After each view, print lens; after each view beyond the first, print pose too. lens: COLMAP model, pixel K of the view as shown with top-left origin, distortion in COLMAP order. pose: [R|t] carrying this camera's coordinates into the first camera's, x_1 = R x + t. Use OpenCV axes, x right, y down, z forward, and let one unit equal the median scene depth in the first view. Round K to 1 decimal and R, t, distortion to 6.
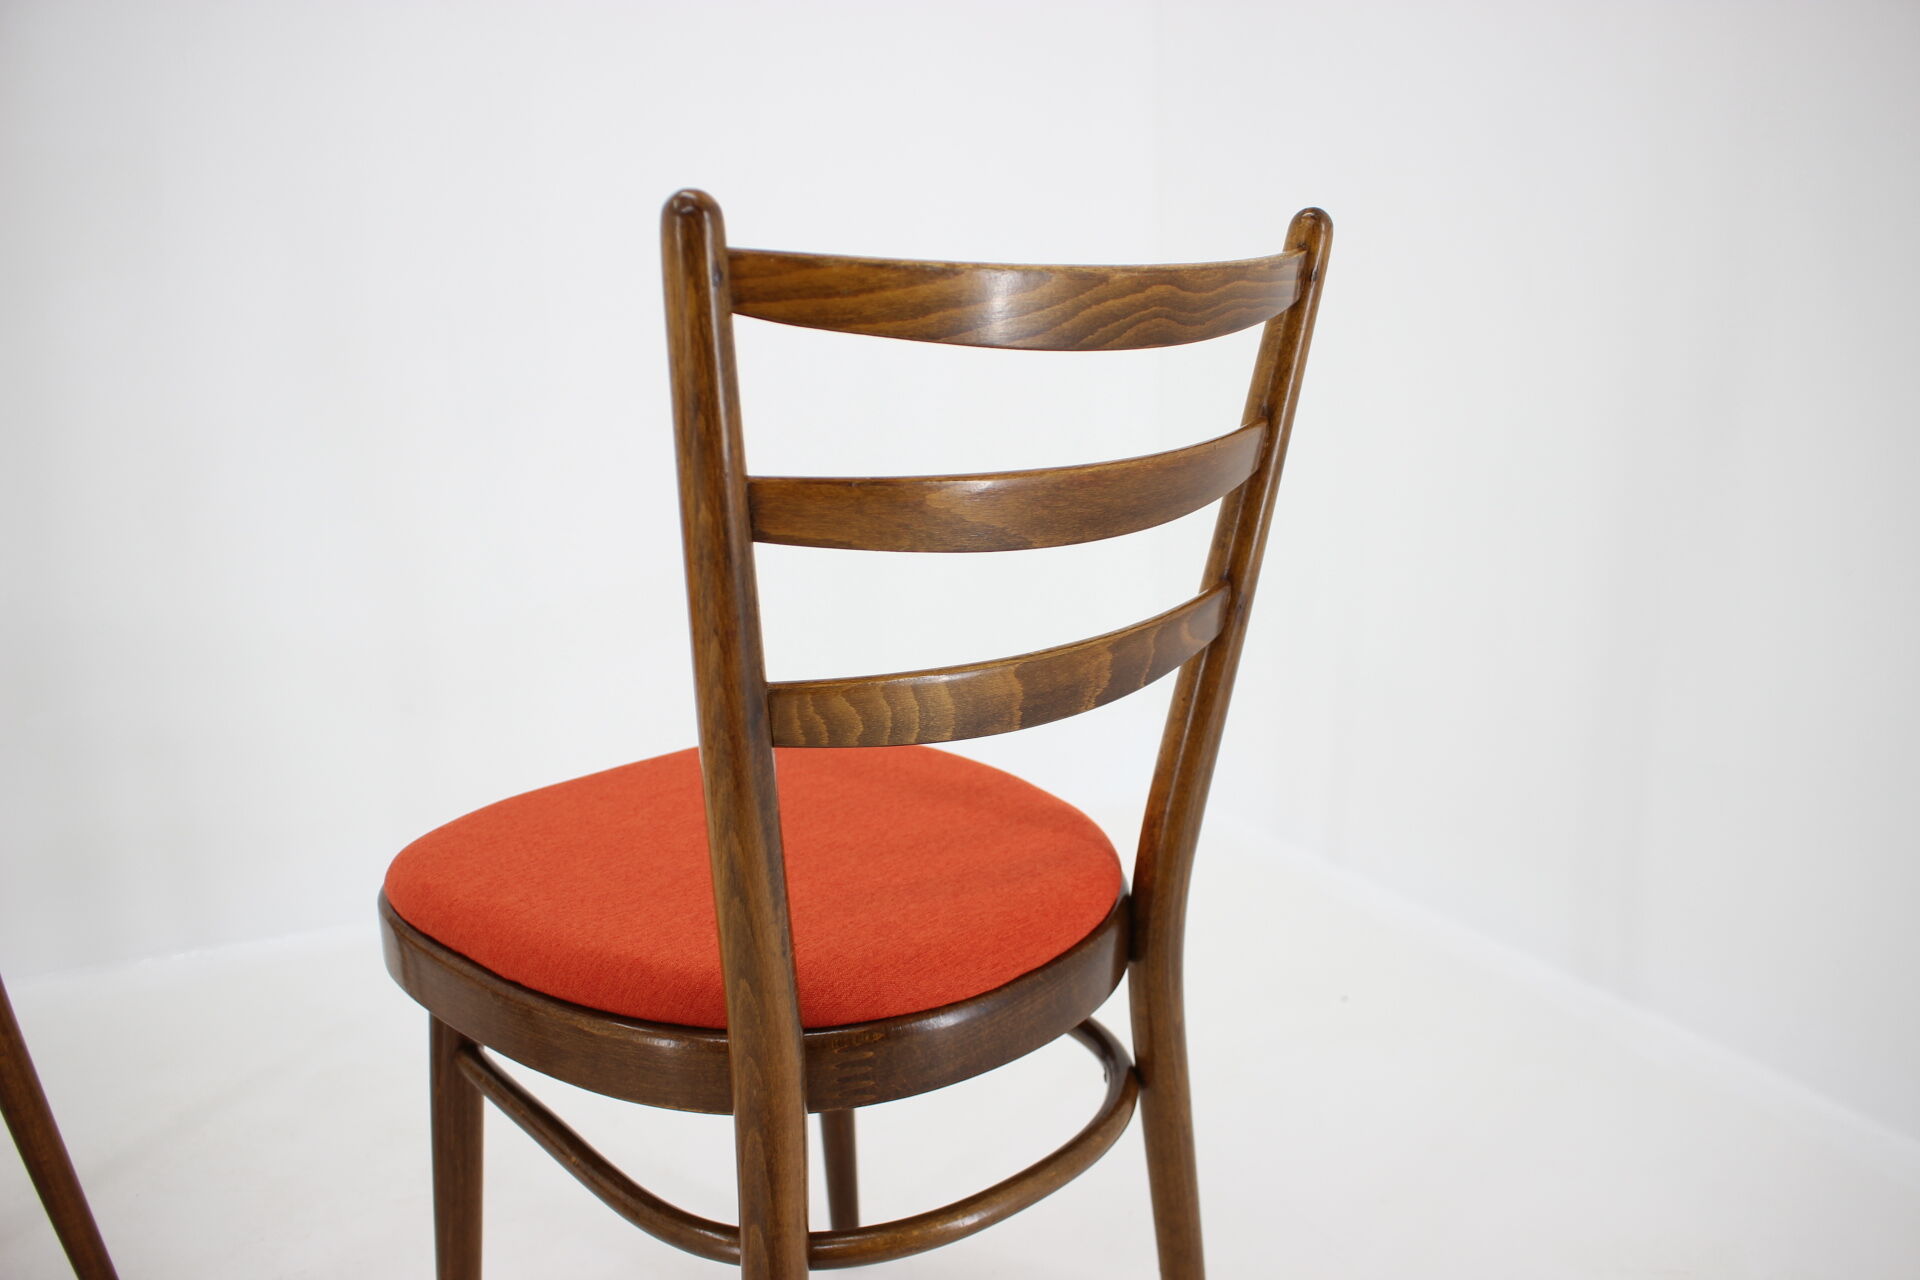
lens RADIAL K [[1647.4, 0, 960.0], [0, 1647.4, 640.0], [0, 0, 1]] dist [-0.013133, -0.000880]
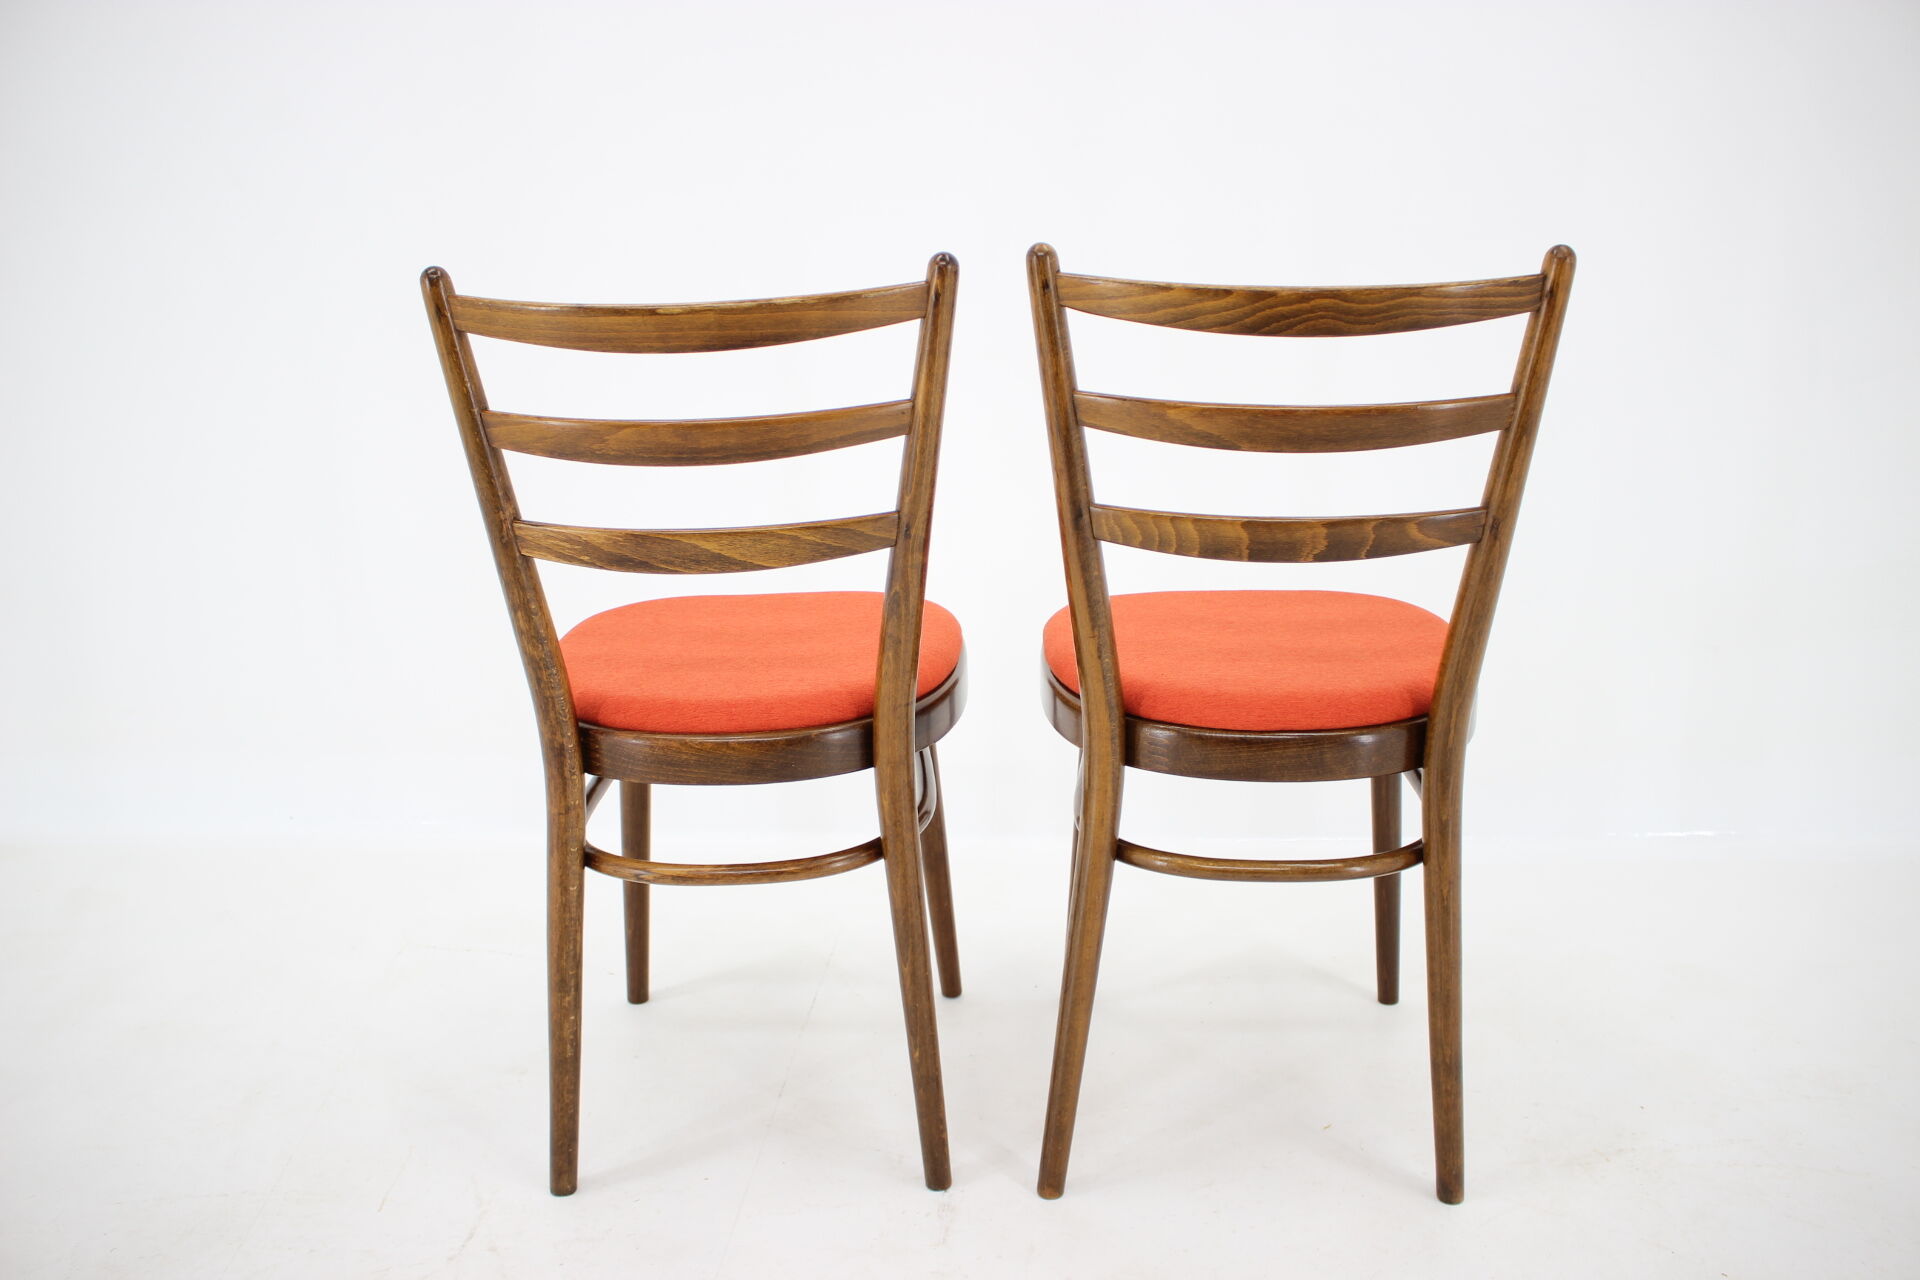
lens RADIAL K [[1647.4, 0, 960.0], [0, 1647.4, 640.0], [0, 0, 1]] dist [-0.013133, -0.000880]
pose [[0.632215, 0.198217, -0.749009, 1.182220], [-0.172251, 0.978486, 0.113554, -0.007158], [0.755403, 0.057227, 0.652757, -0.320555]]
